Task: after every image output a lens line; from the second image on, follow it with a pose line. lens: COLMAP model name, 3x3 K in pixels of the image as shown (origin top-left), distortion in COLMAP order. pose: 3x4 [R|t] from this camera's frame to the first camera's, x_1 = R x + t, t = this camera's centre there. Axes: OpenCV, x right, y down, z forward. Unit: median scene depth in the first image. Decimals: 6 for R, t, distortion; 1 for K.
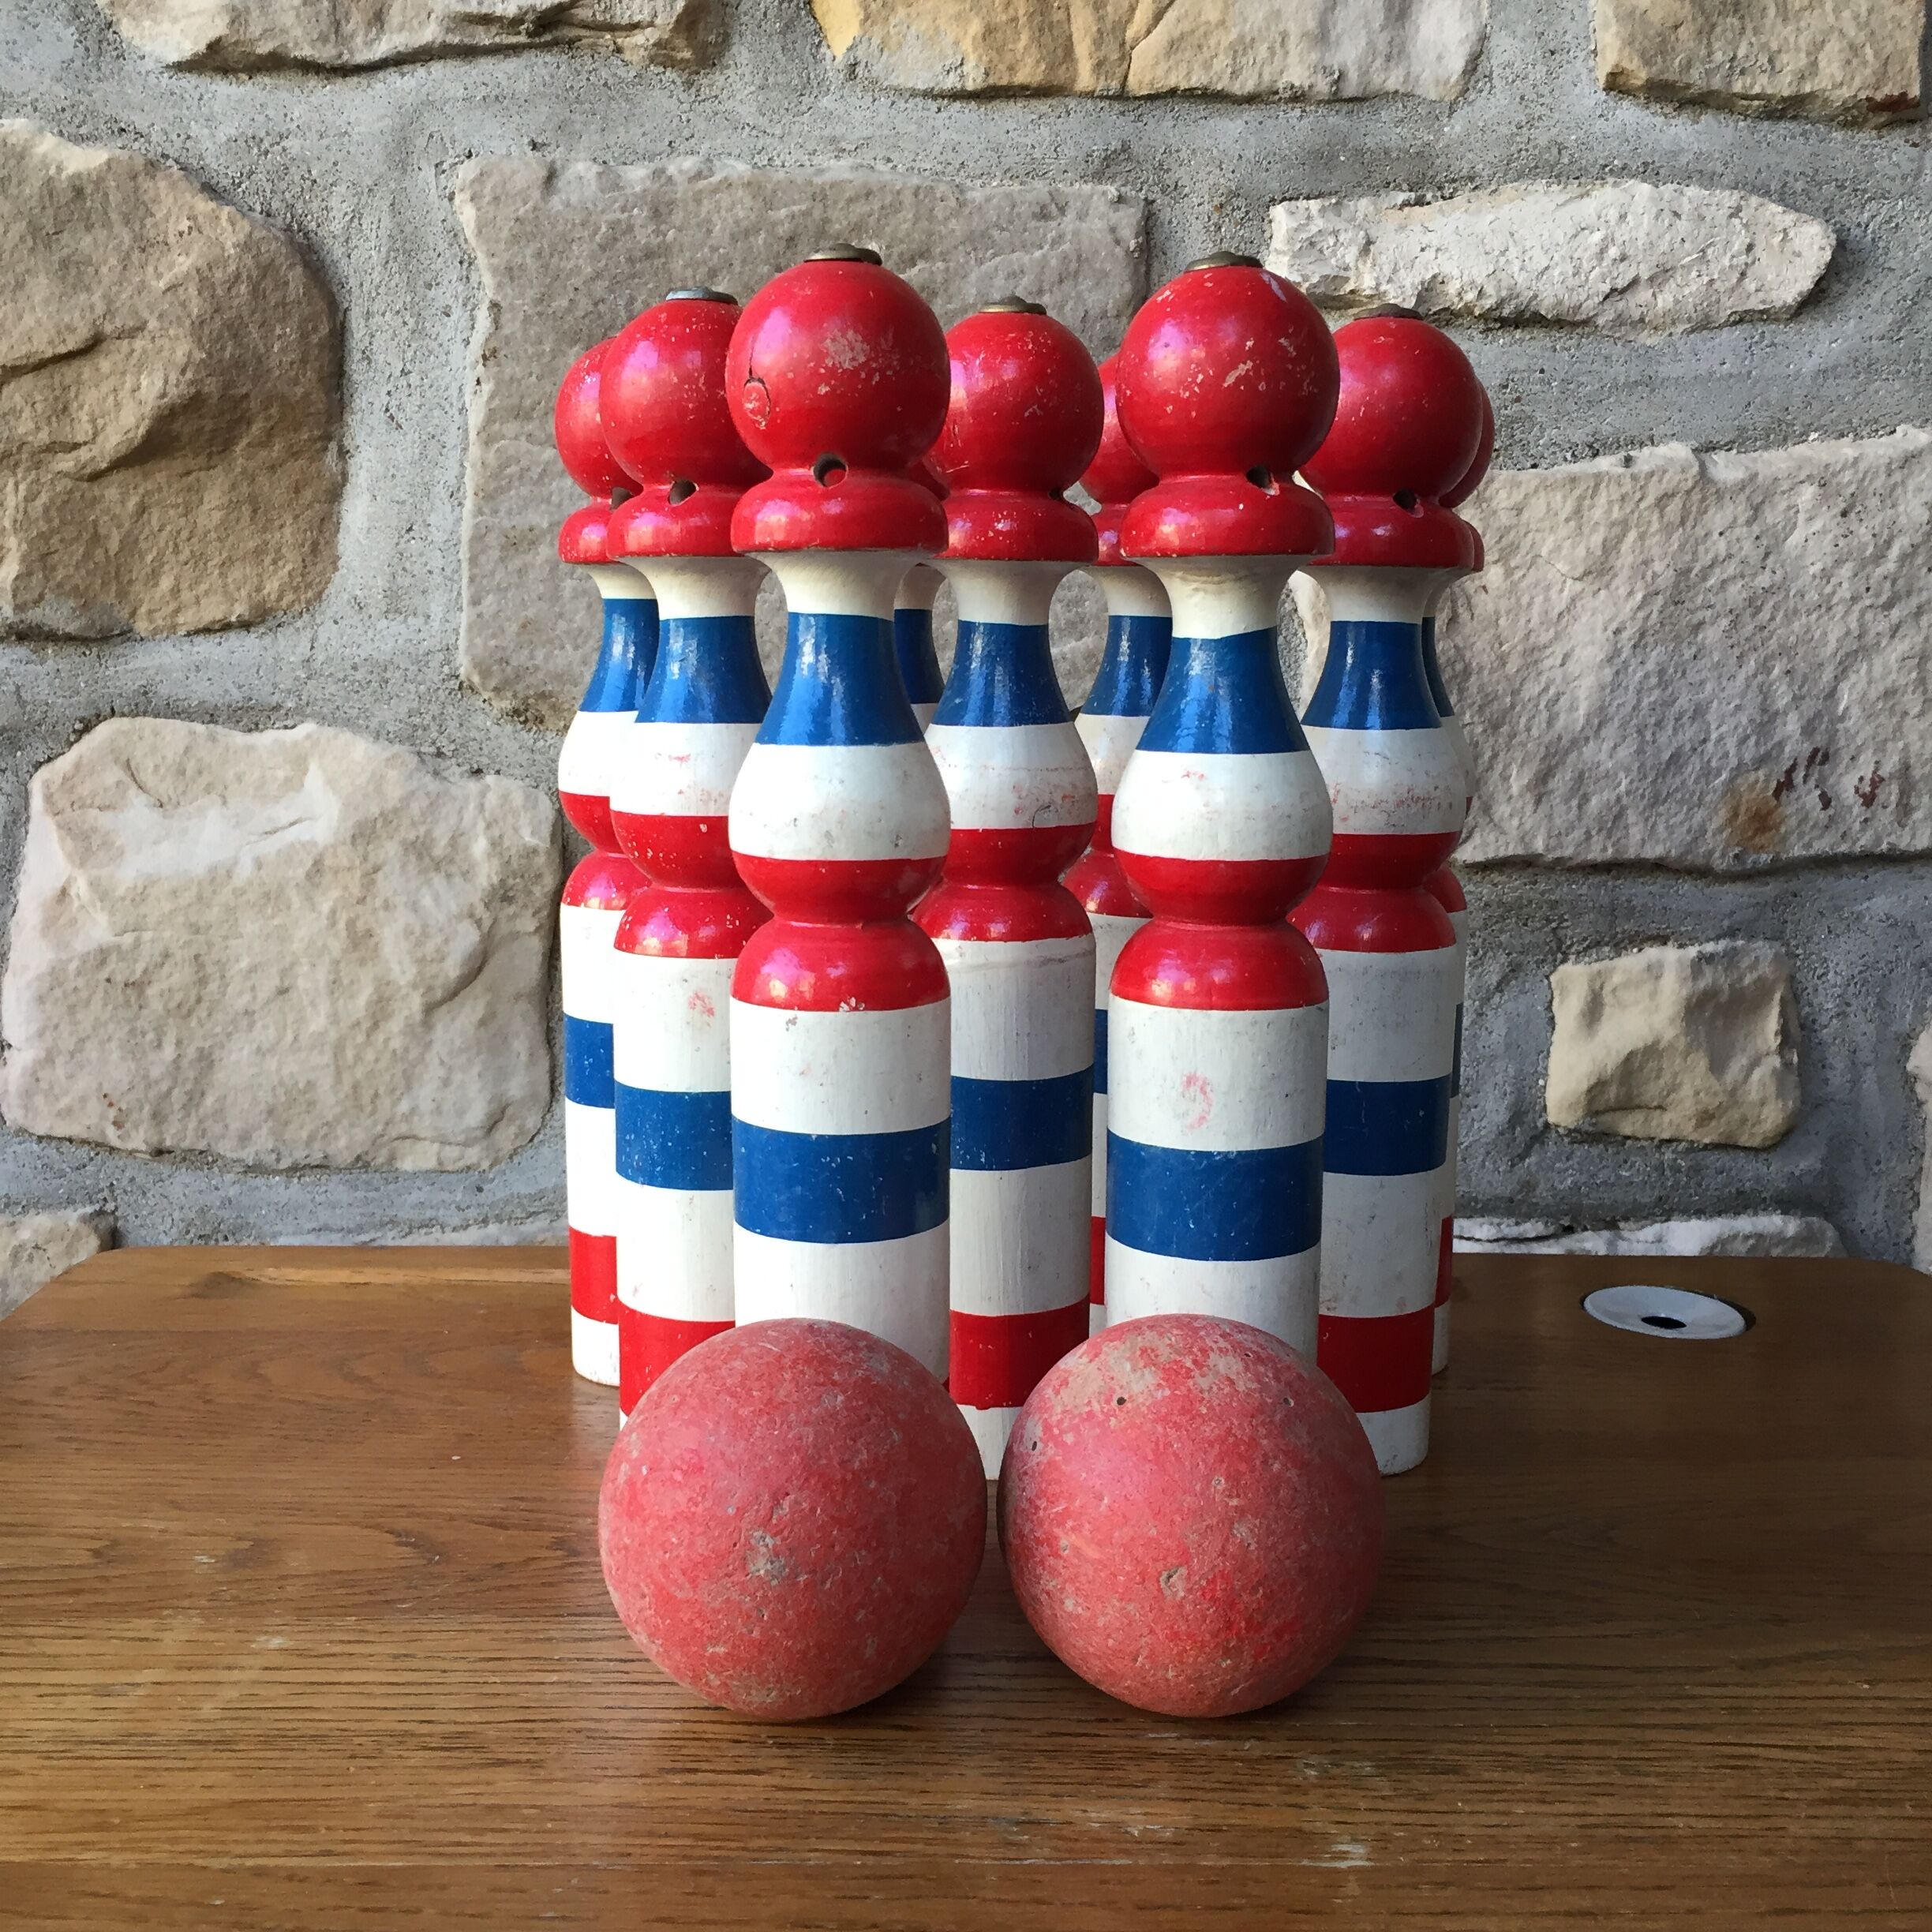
lens RADIAL K [[2246.4, 0, 968.5], [0, 2246.4, 936.6], [0, 0, 1]] dist [0.035518, 0.000000]
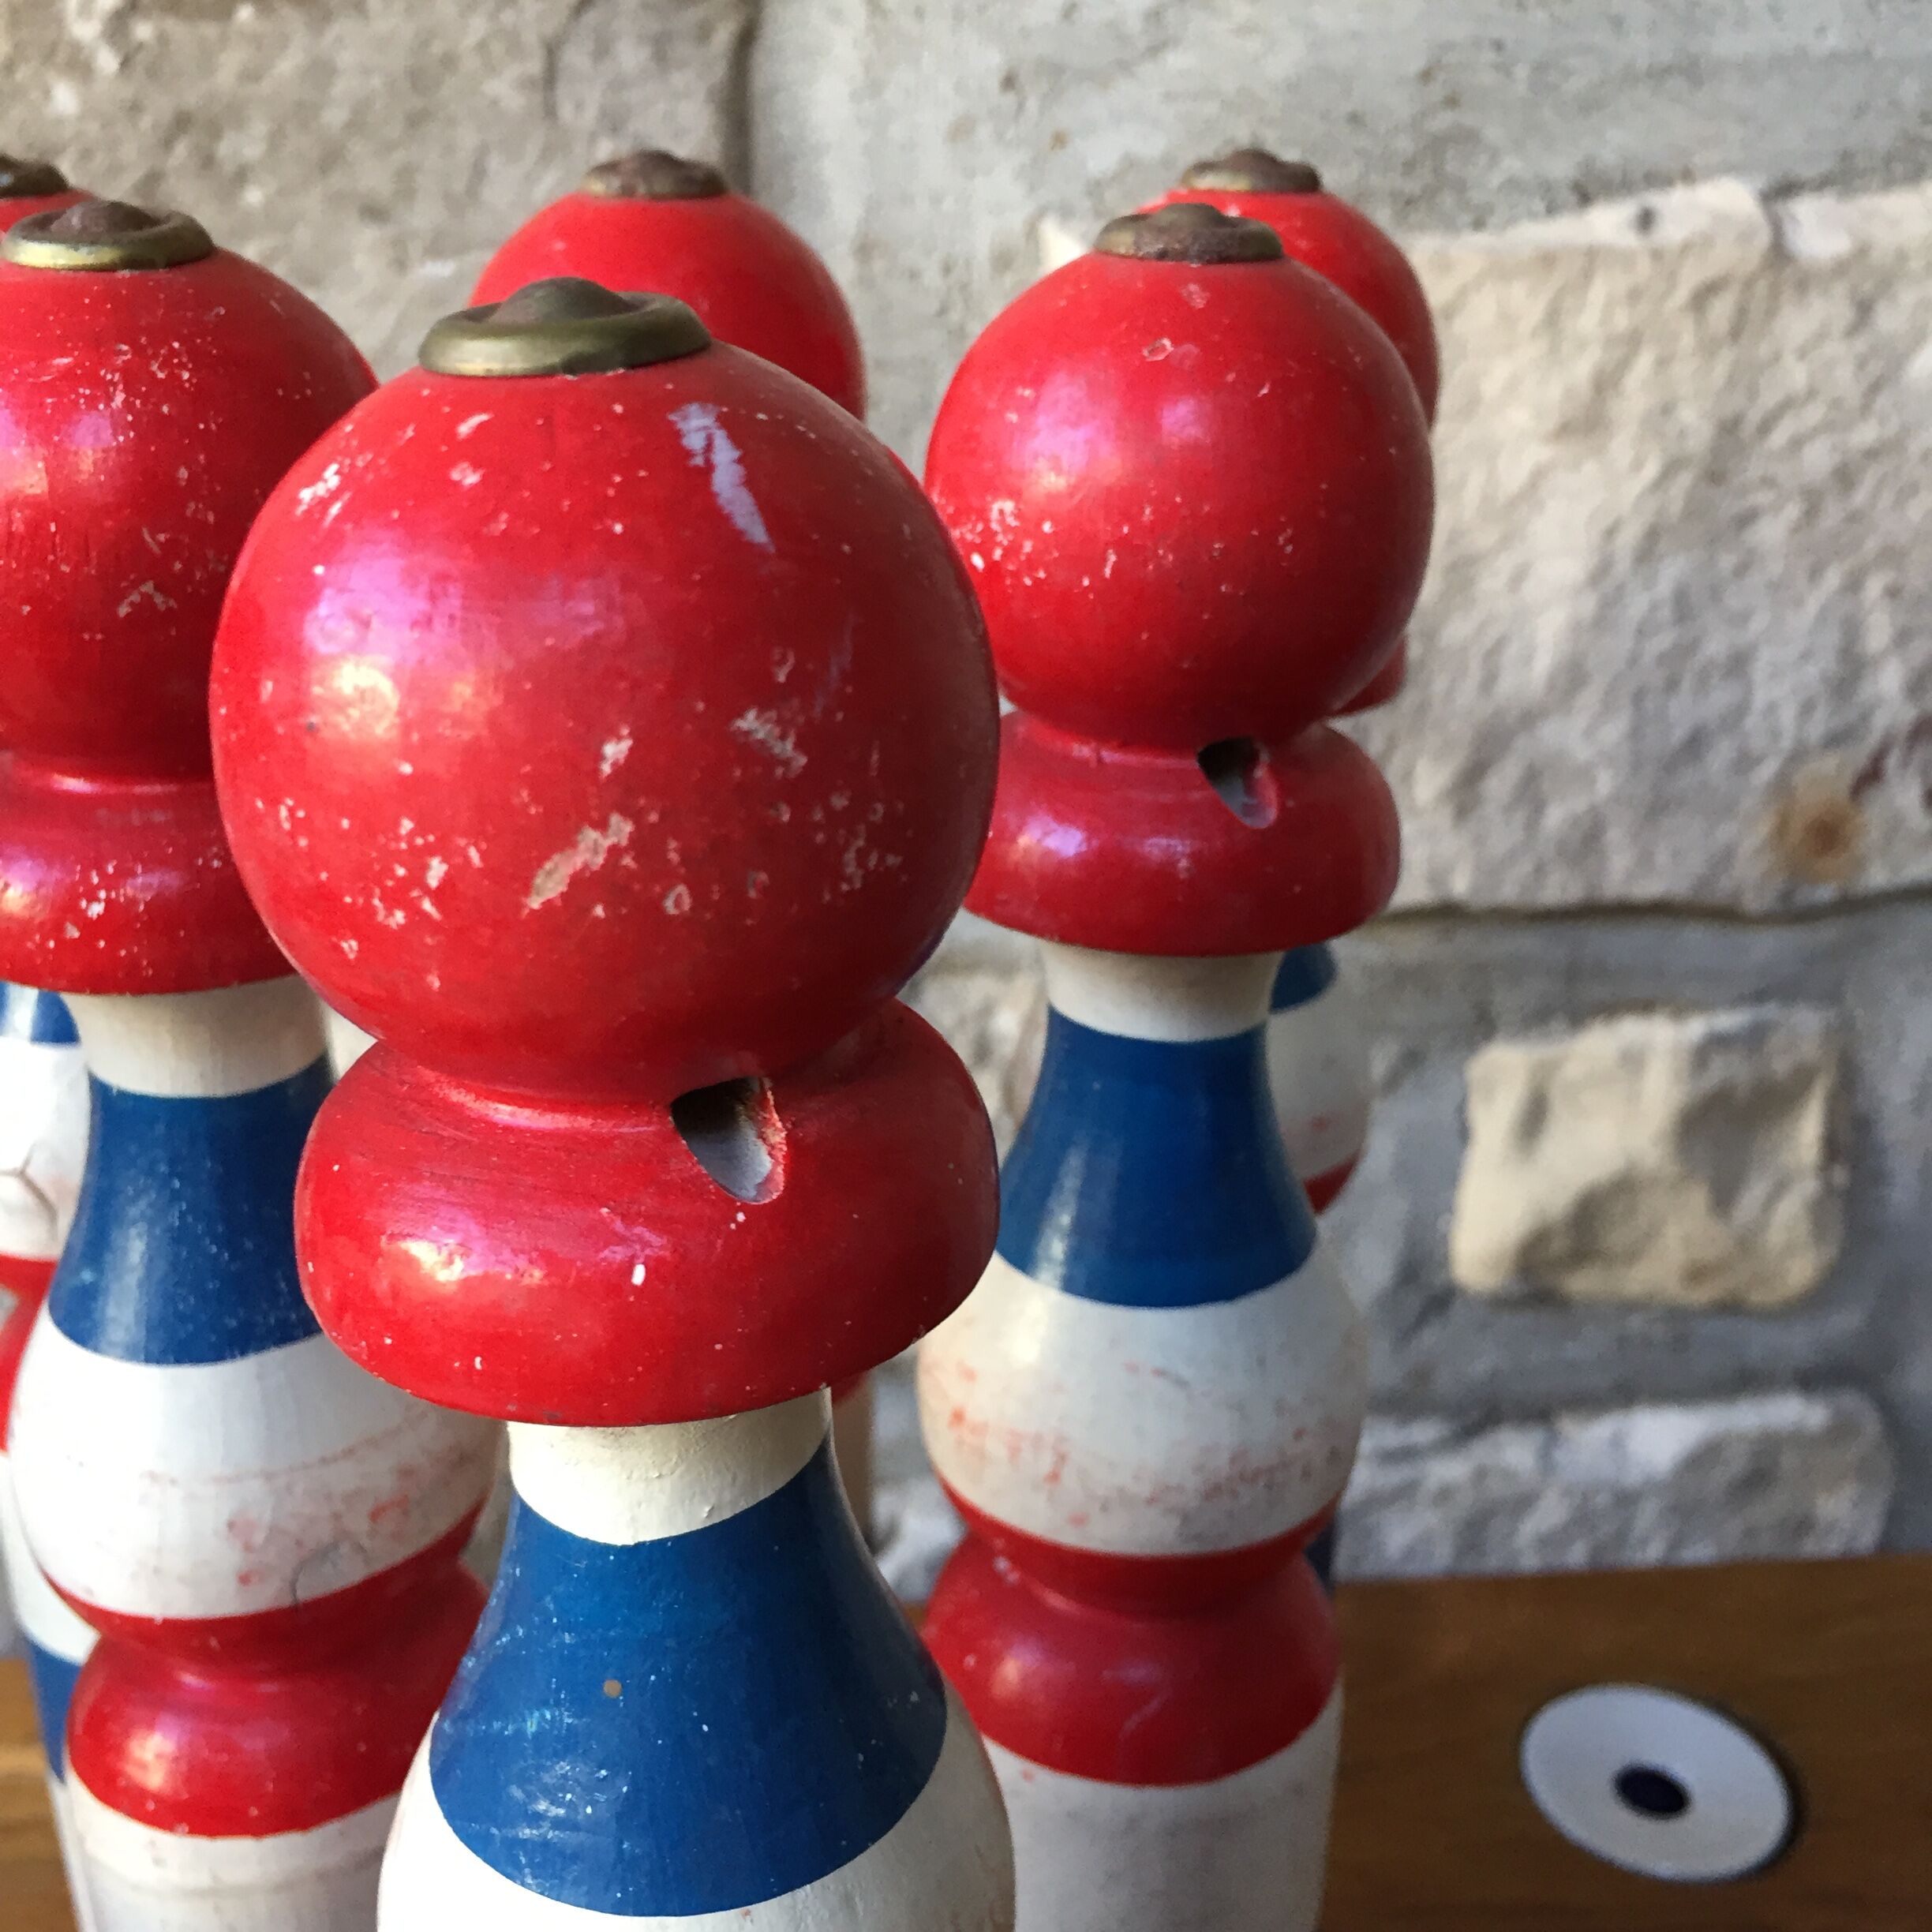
lens RADIAL K [[2246.4, 0, 964.9], [0, 2246.4, 971.0], [0, 0, 1]] dist [0.035518, 0.000000]
pose [[0.997379, -0.035971, 0.062779, 0.084672], [0.019484, 0.969136, 0.245757, -0.169874], [-0.069682, -0.243889, 0.967296, 0.429590]]
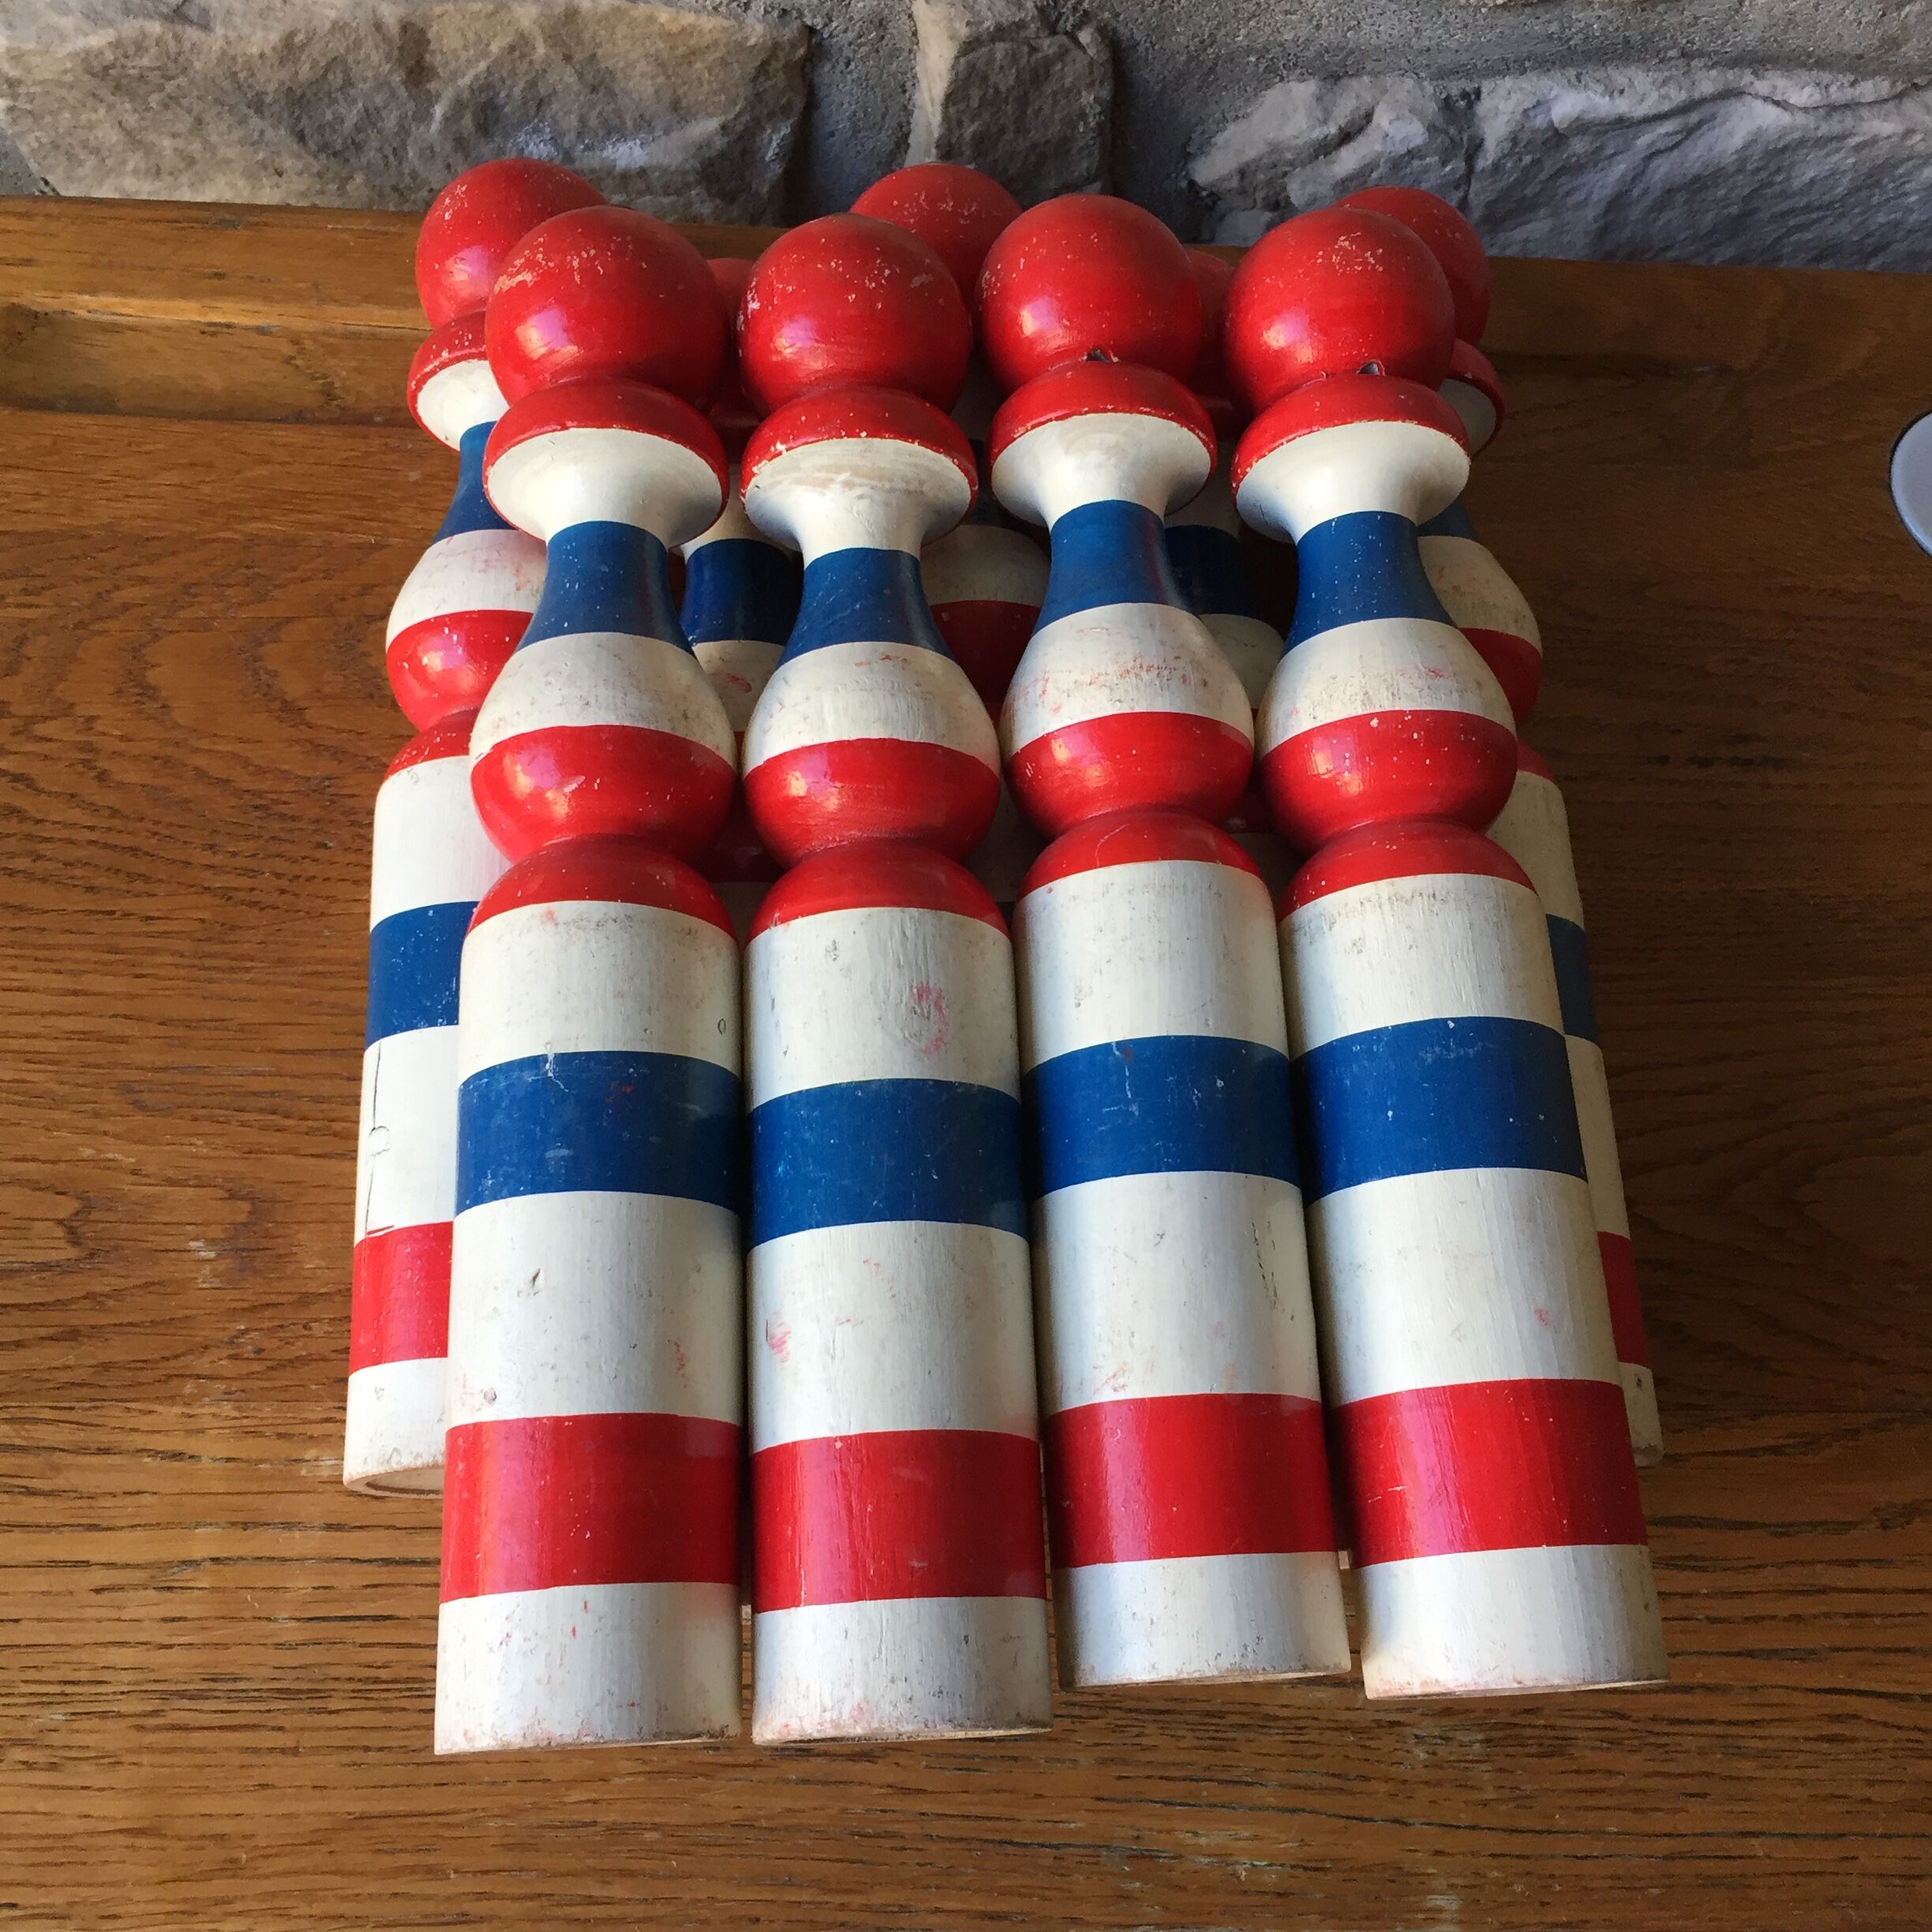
lens RADIAL K [[2246.4, 0, 968.8], [0, 2246.4, 985.8], [0, 0, 1]] dist [0.035518, 0.000000]
pose [[0.997957, 0.032362, 0.055084, -0.061714], [-0.063837, 0.470916, 0.879865, -0.354791], [0.002534, -0.881584, 0.472020, 0.440312]]
